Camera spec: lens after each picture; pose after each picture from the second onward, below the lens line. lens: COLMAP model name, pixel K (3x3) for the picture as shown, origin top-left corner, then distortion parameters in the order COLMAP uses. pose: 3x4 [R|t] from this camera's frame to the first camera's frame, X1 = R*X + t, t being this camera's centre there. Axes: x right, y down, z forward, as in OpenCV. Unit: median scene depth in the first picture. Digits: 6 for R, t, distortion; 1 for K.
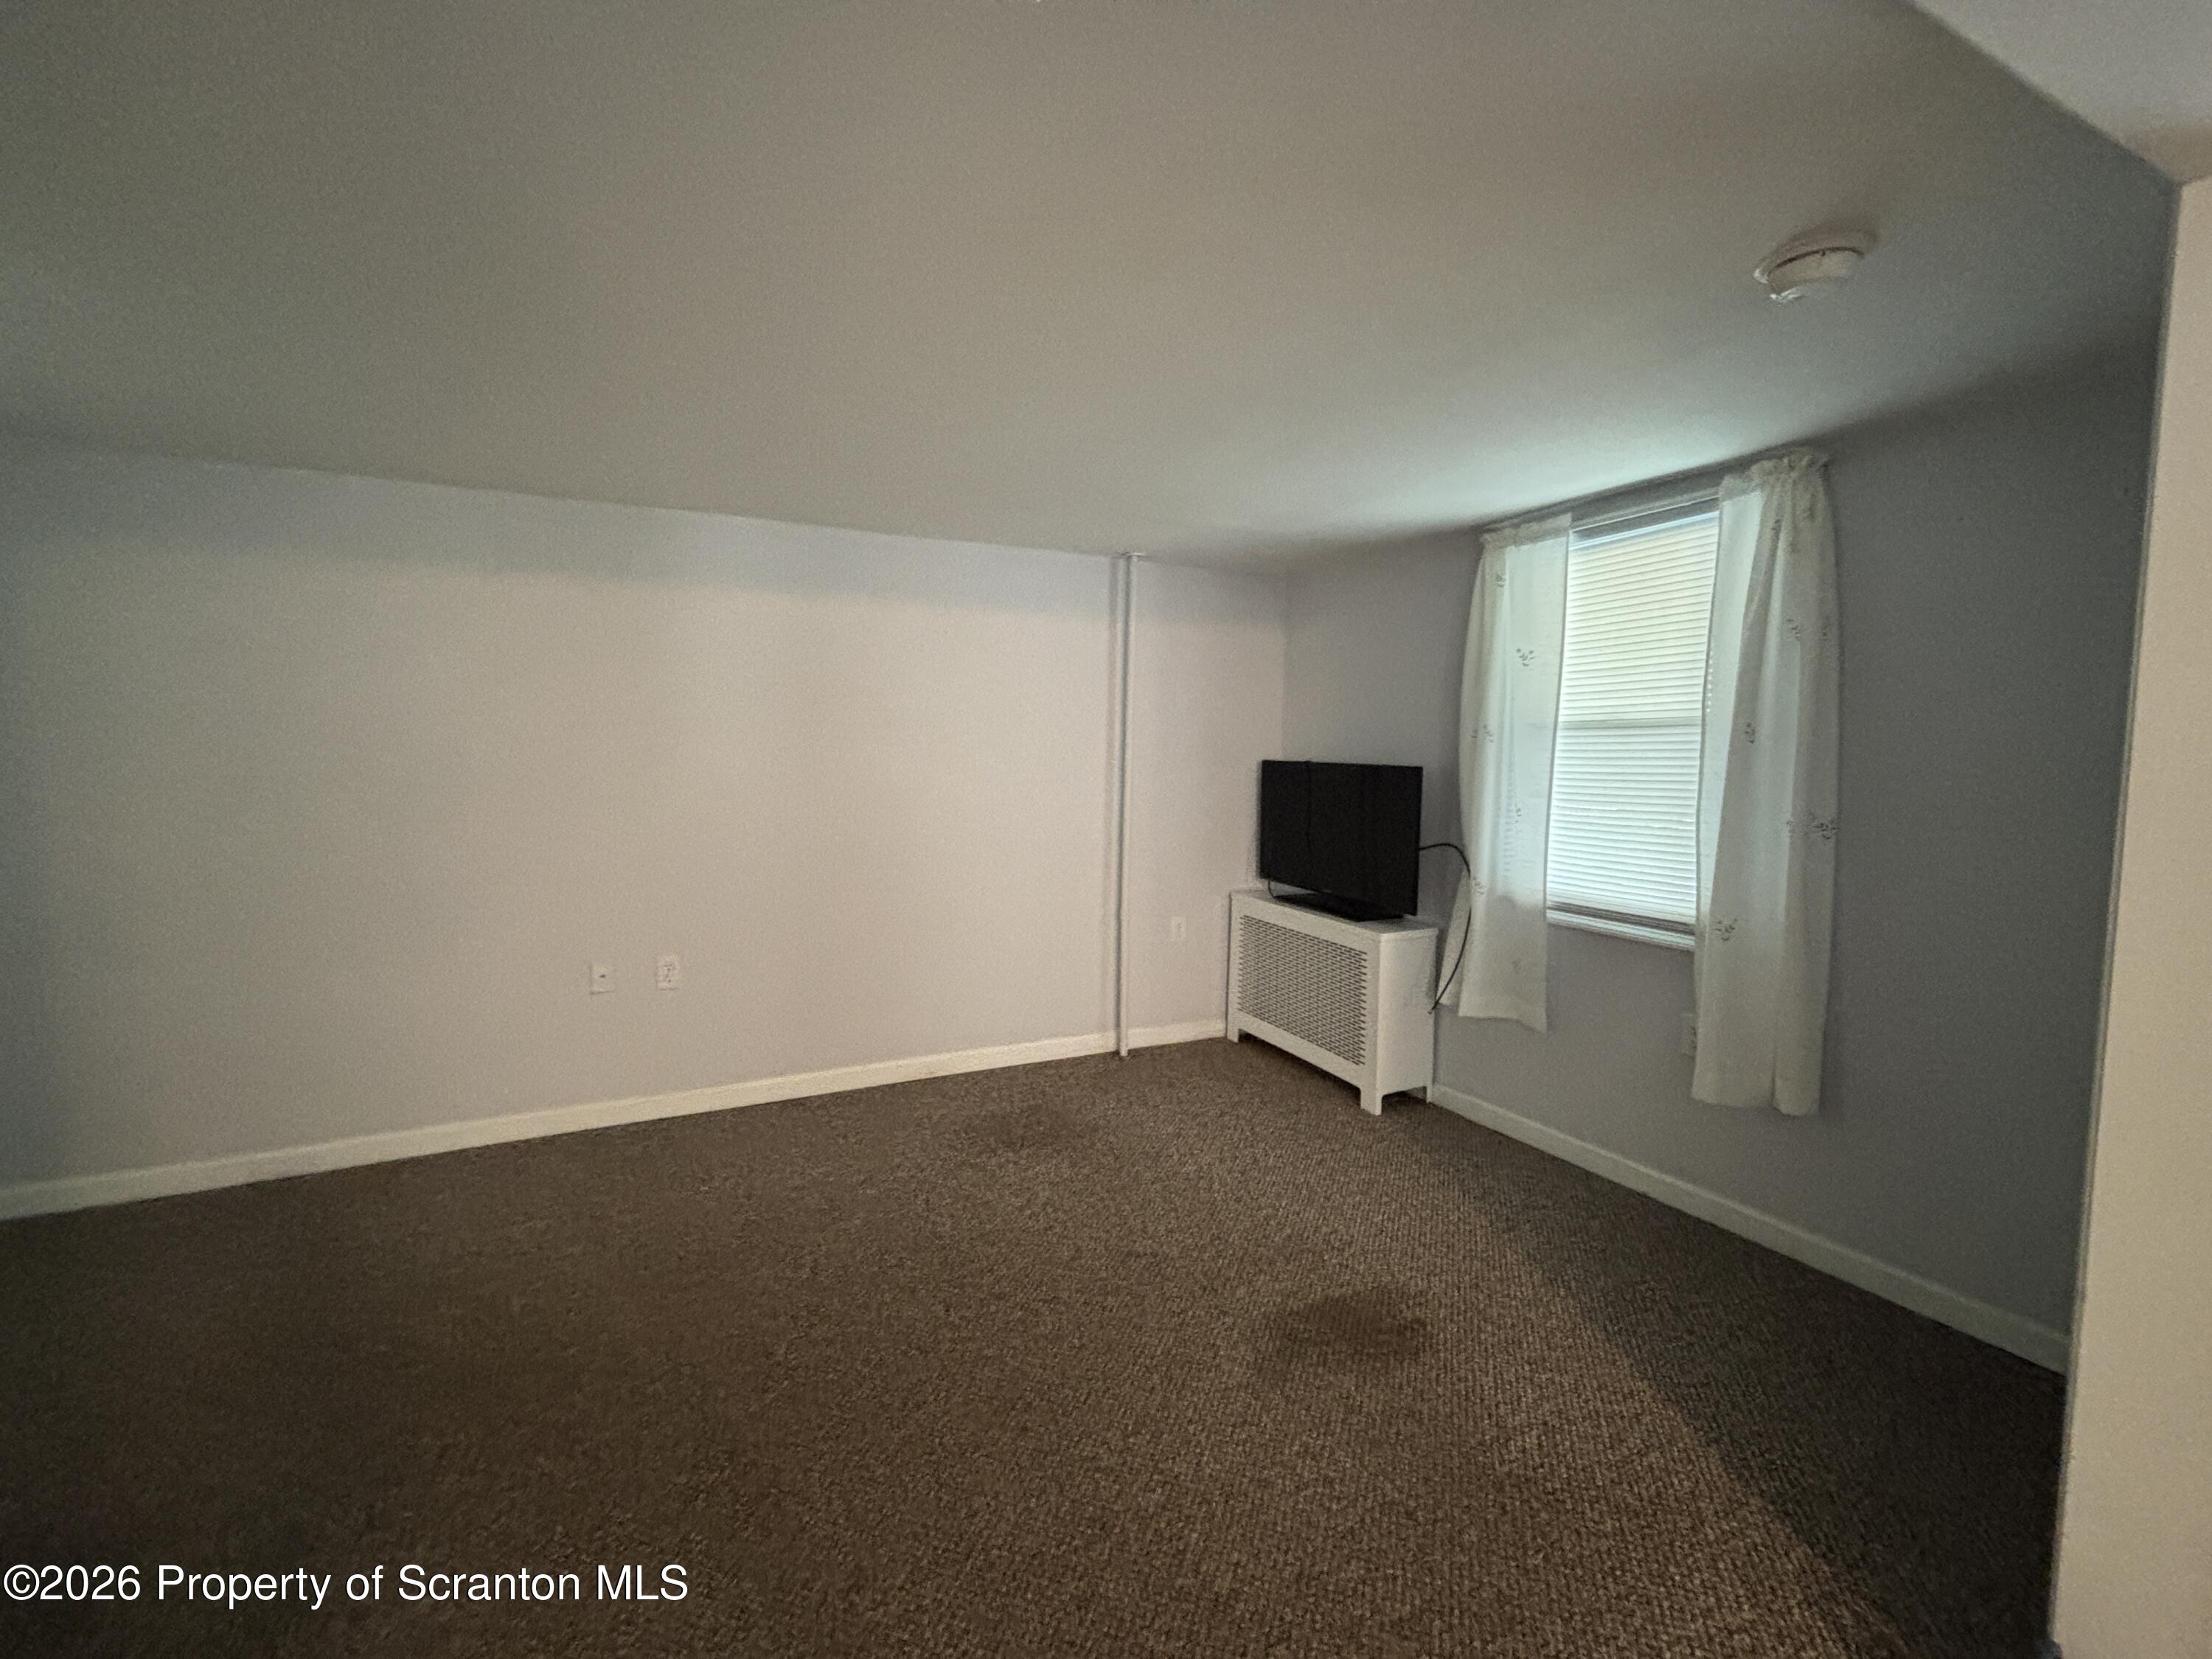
lens RADIAL K [[907.8, 0, 1107.9], [0, 907.8, 820.5], [0, 0, 1]] dist [0.006855, 0.001830]
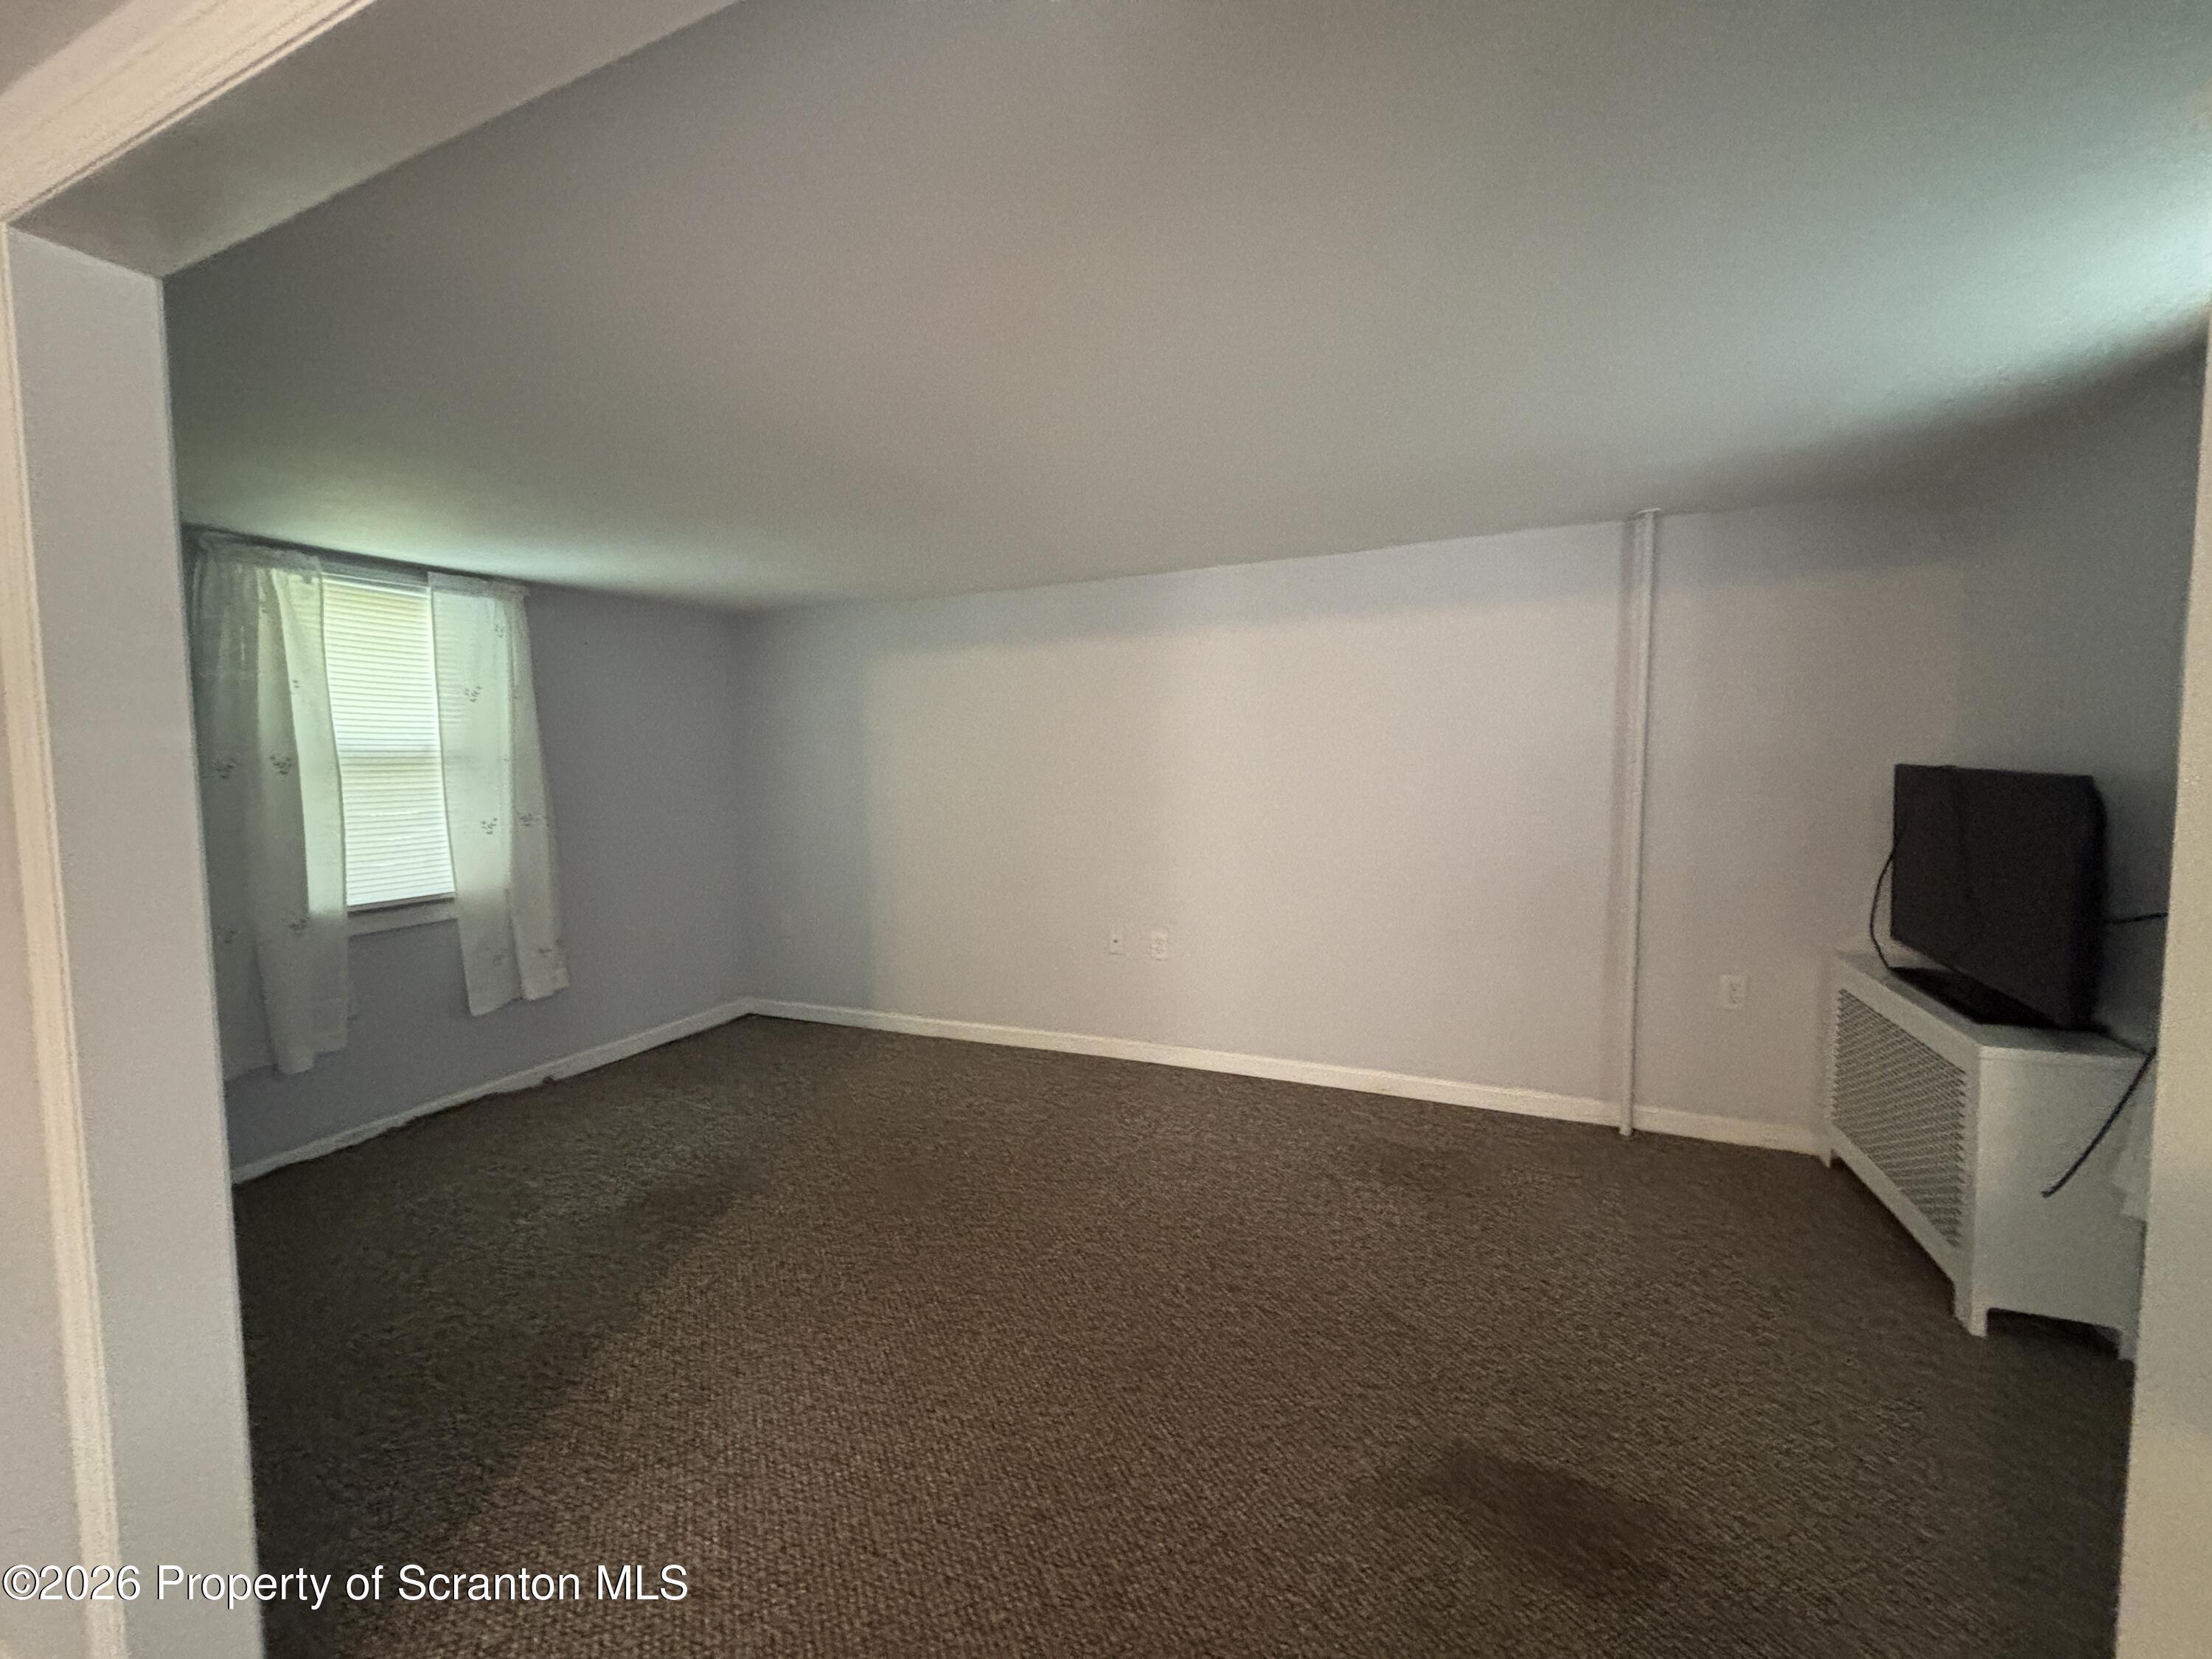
lens RADIAL K [[907.8, 0, 1109.0], [0, 907.8, 833.4], [0, 0, 1]] dist [0.006855, 0.001830]
pose [[0.647347, 0.039950, -0.761147, 0.372799], [-0.039510, 0.999042, 0.018833, -0.006944], [0.761170, 0.017881, 0.648305, 0.137578]]
